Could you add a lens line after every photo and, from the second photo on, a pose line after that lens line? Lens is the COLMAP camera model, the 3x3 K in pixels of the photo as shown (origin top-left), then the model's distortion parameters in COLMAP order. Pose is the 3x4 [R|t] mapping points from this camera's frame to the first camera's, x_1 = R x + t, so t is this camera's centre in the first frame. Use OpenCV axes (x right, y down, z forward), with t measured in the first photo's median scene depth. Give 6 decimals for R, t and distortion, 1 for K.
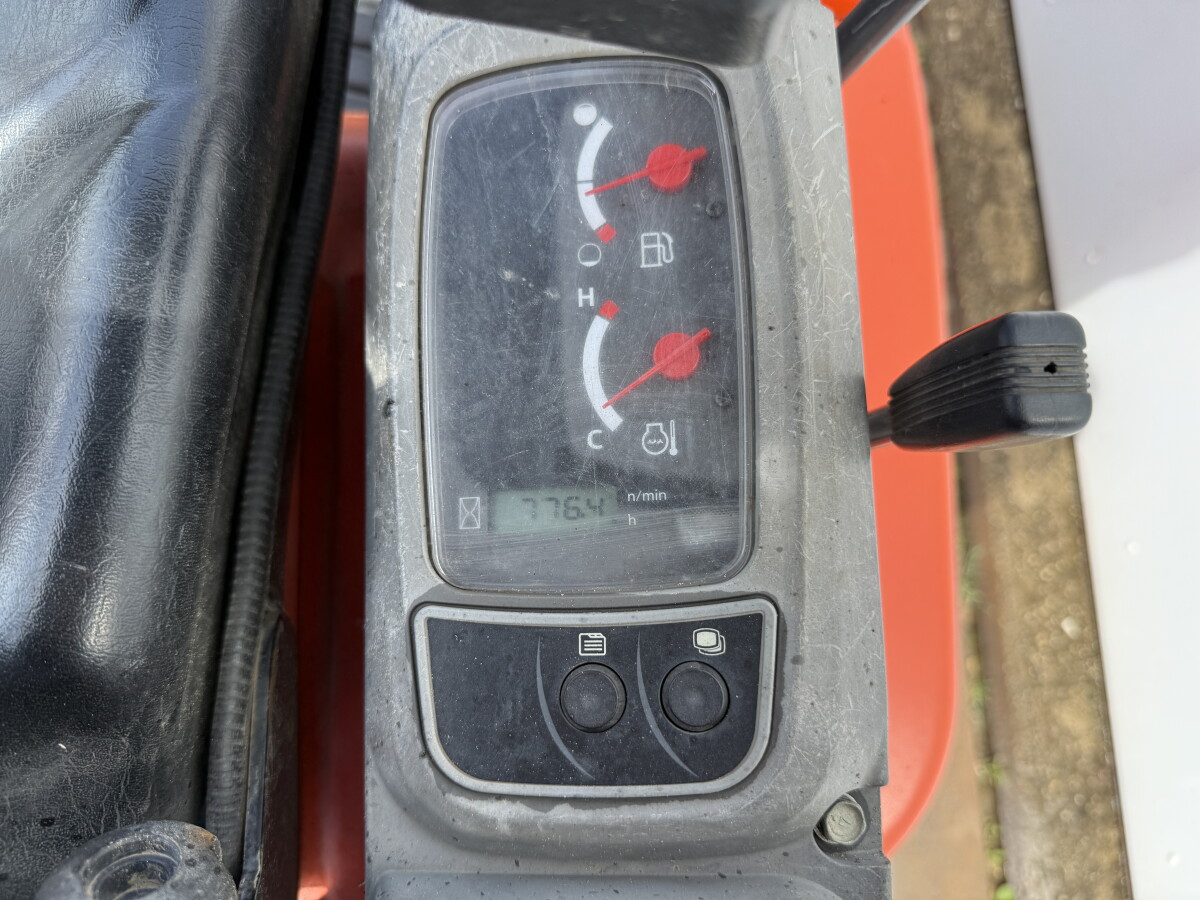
lens RADIAL K [[856.9, 0, 603.8], [0, 856.9, 453.6], [0, 0, 1]] dist [0.031408, -0.057616]
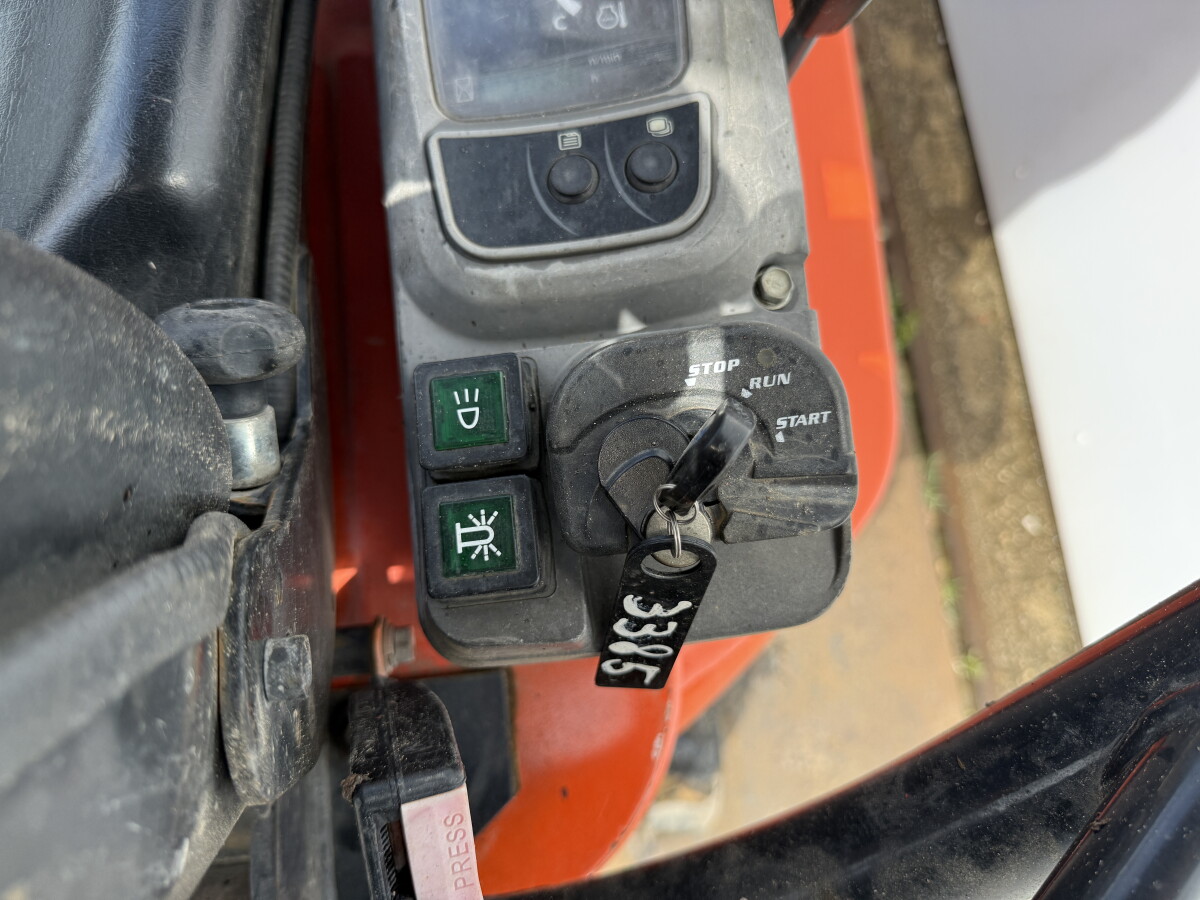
lens RADIAL K [[866.4, 0, 600.0], [0, 866.4, 450.0], [0, 0, 1]] dist [0.018671, -0.051429]
pose [[0.996728, -0.074211, 0.032041, -0.006186], [0.074957, 0.996927, -0.022761, 0.100099], [-0.030253, 0.025088, 0.999227, -0.040453]]
